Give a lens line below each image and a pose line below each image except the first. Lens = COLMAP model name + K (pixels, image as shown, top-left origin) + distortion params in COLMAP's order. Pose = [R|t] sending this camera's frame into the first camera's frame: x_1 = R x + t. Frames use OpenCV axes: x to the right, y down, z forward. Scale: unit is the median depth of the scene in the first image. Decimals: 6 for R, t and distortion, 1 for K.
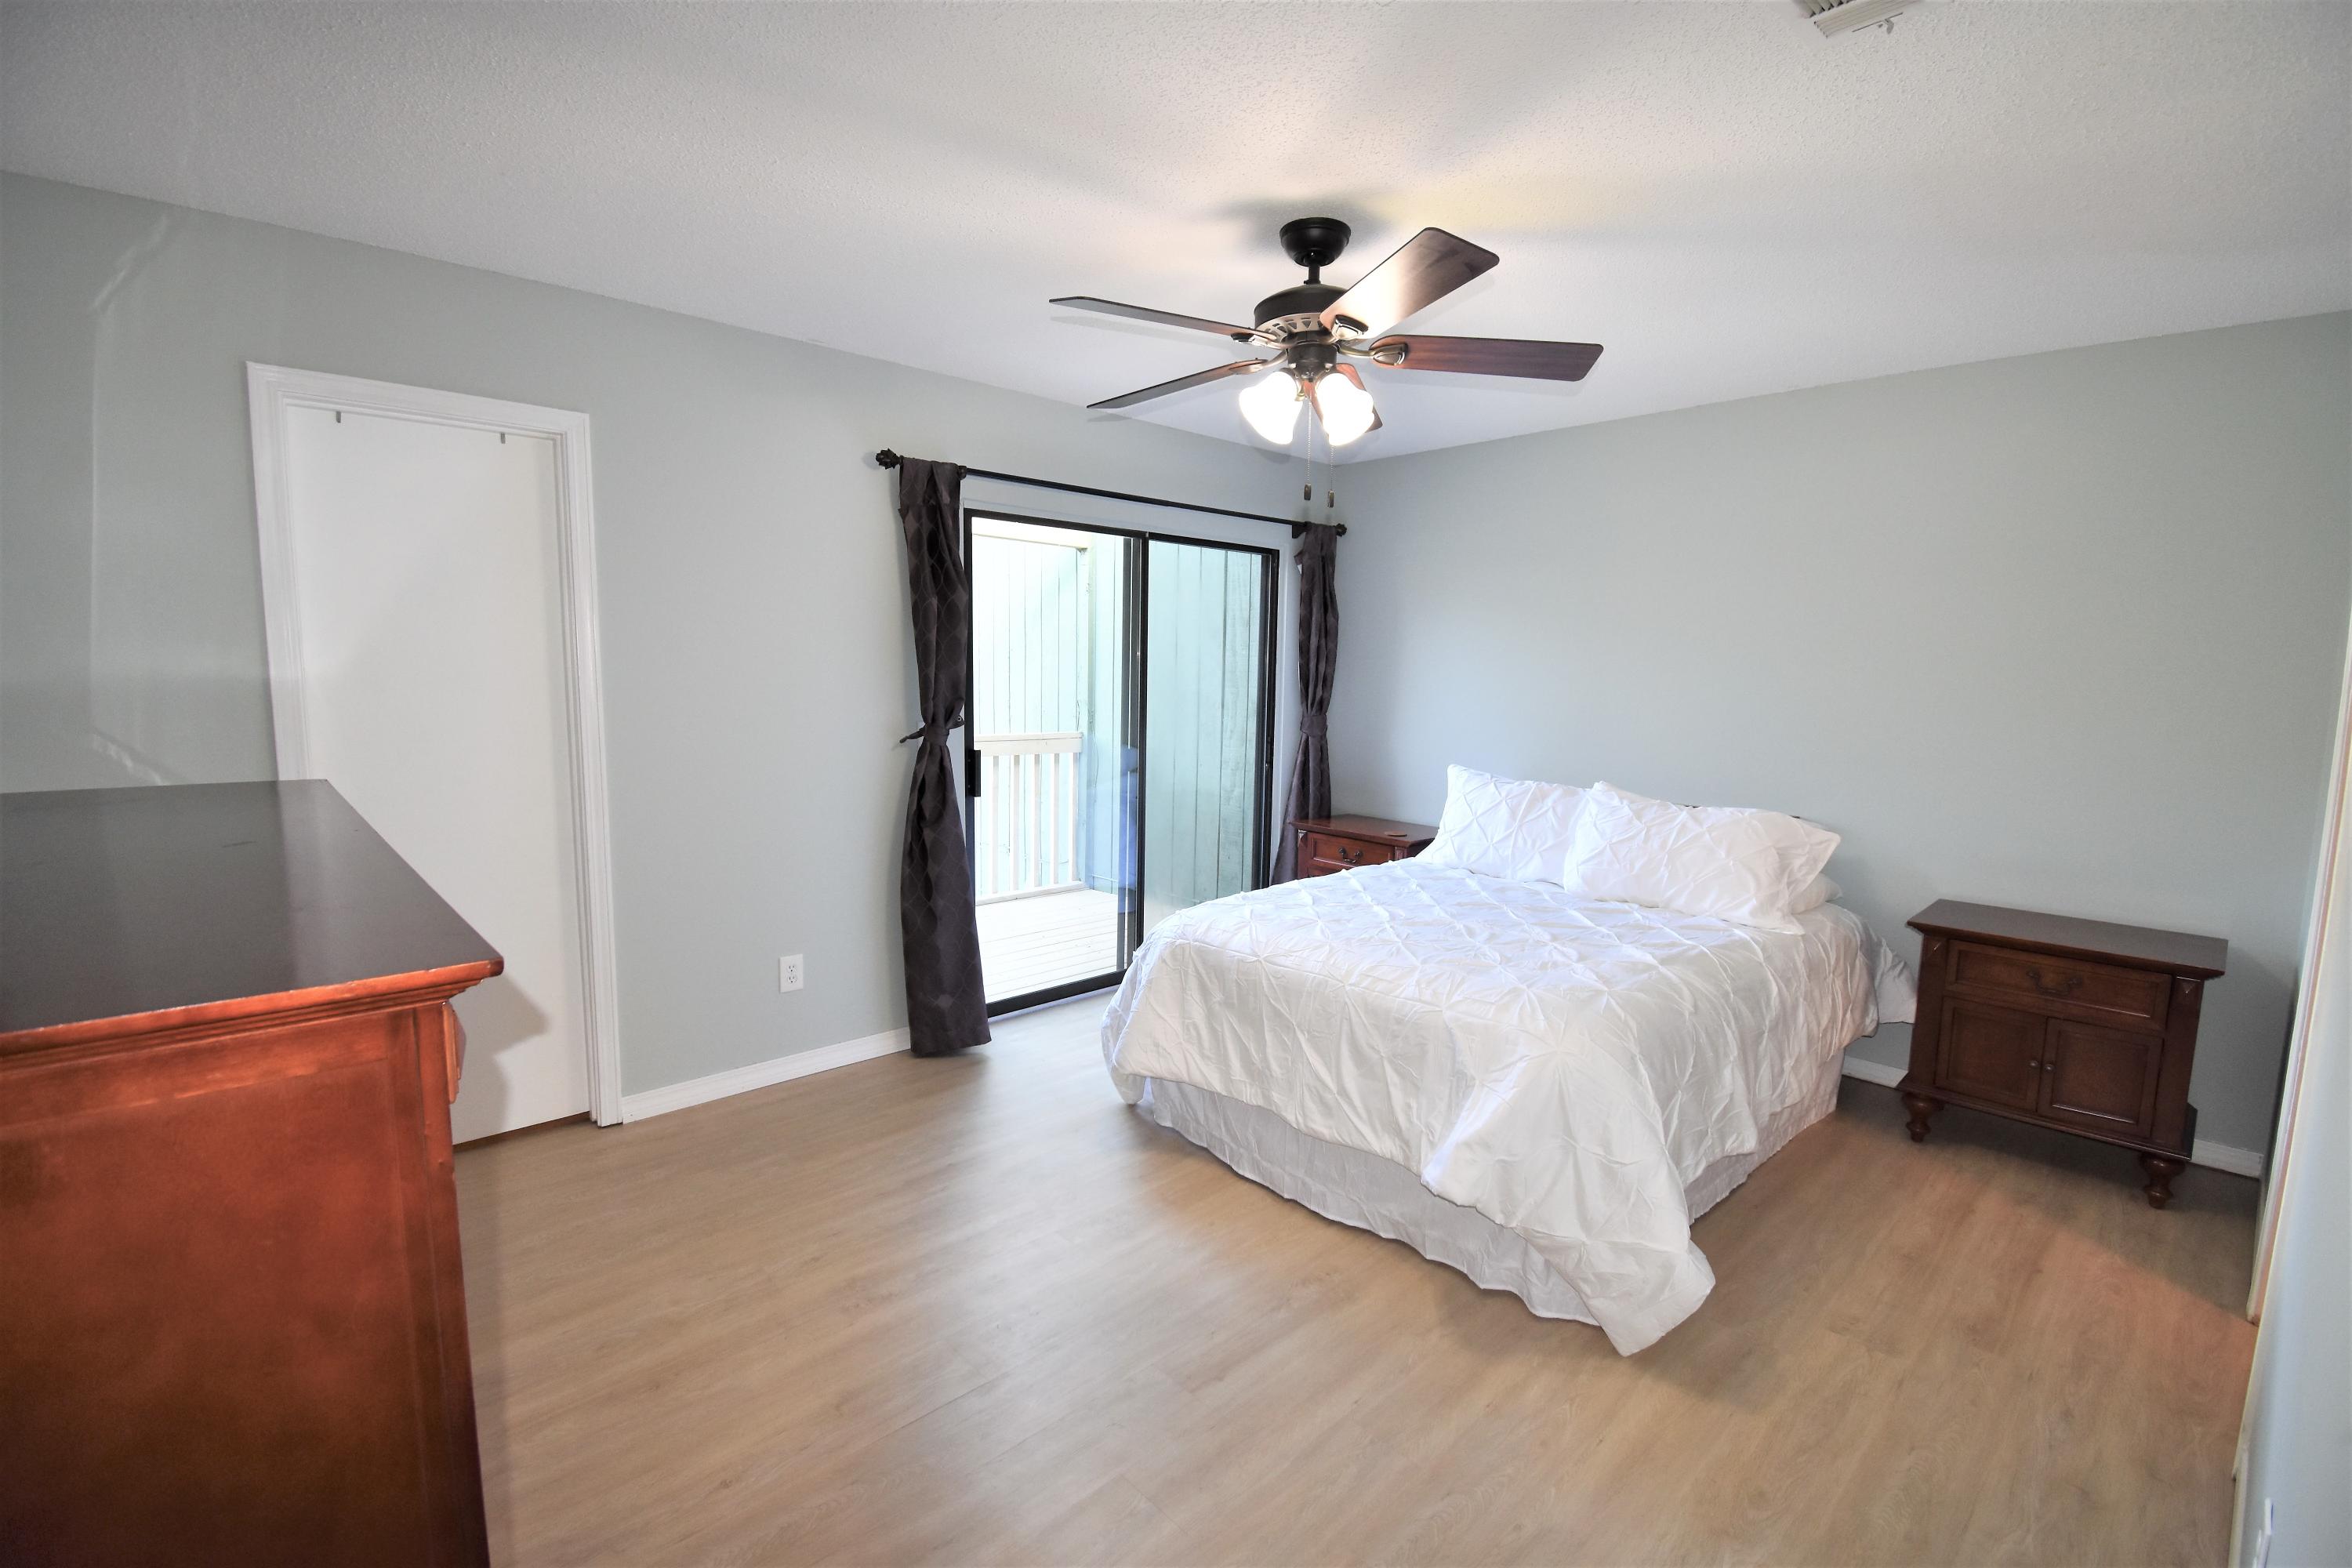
lens RADIAL K [[1039.6, 0, 1182.7], [0, 1039.6, 788.8], [0, 0, 1]] dist [0.004320, -0.002942]
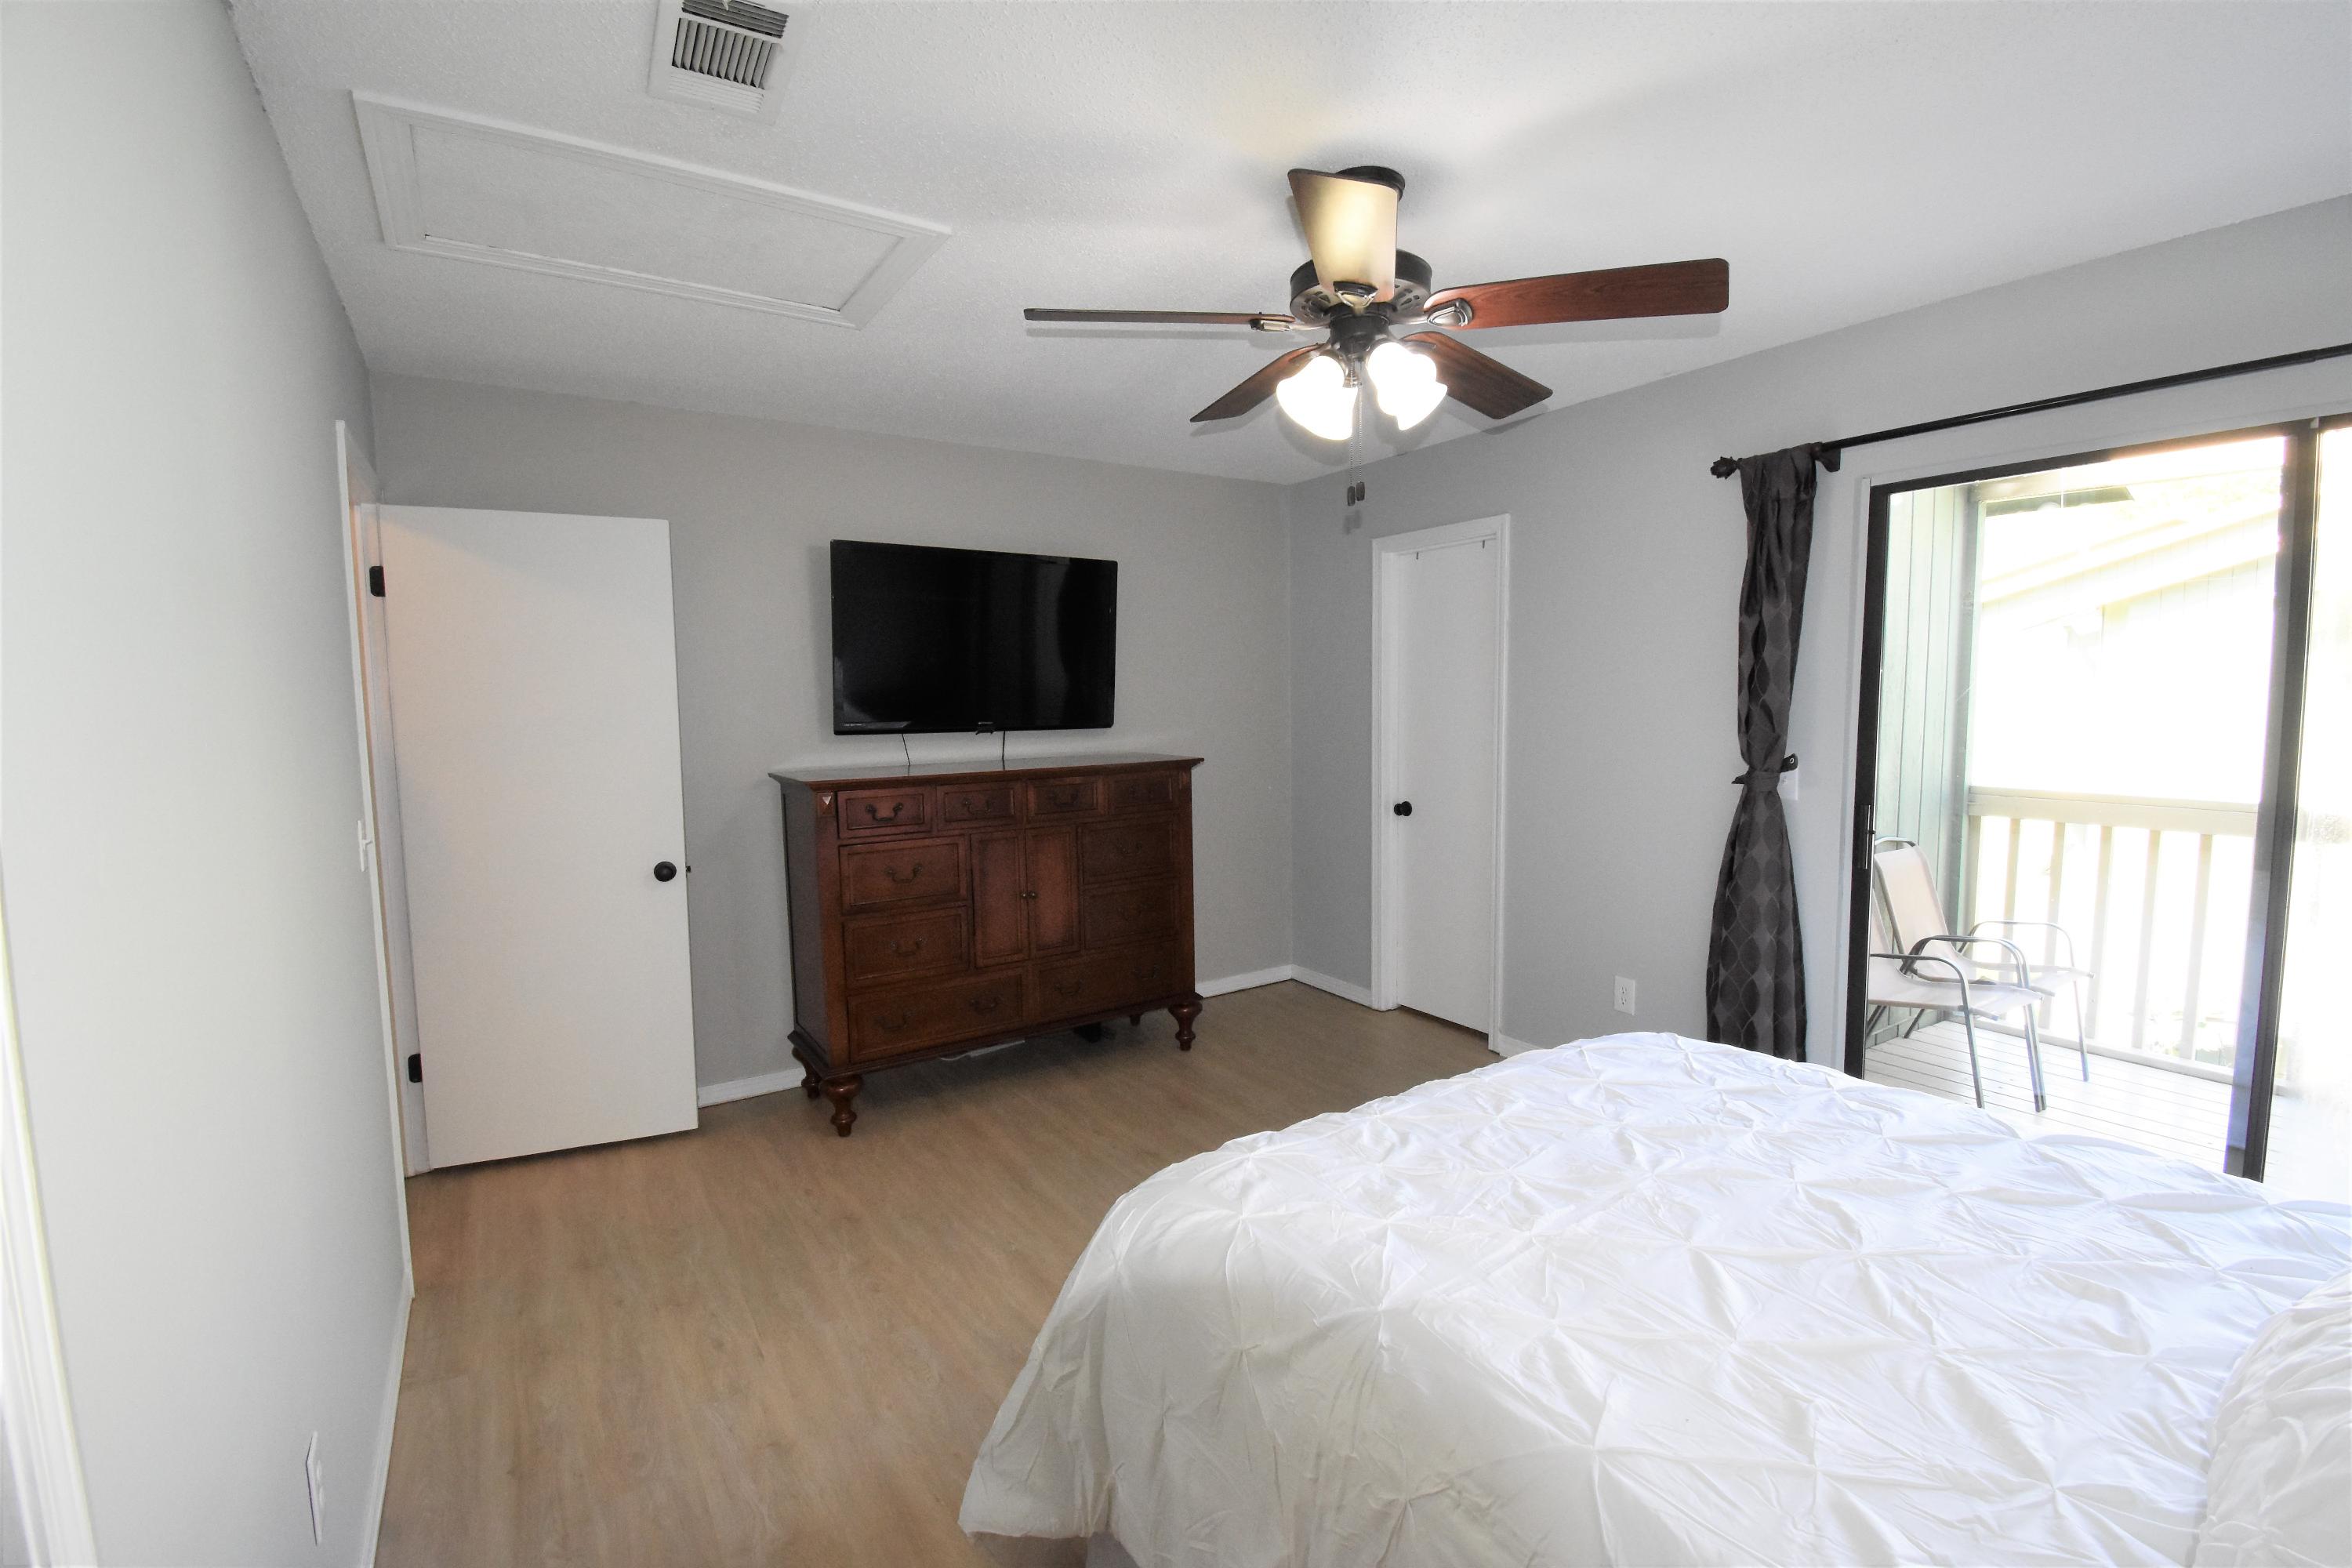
lens RADIAL K [[1039.6, 0, 1182.8], [0, 1039.6, 792.3], [0, 0, 1]] dist [0.004320, -0.002942]
pose [[-0.171494, 0.080410, -0.981898, 0.698250], [-0.107733, 0.989156, 0.099820, -0.077816], [0.979277, 0.122901, -0.160972, 0.715982]]
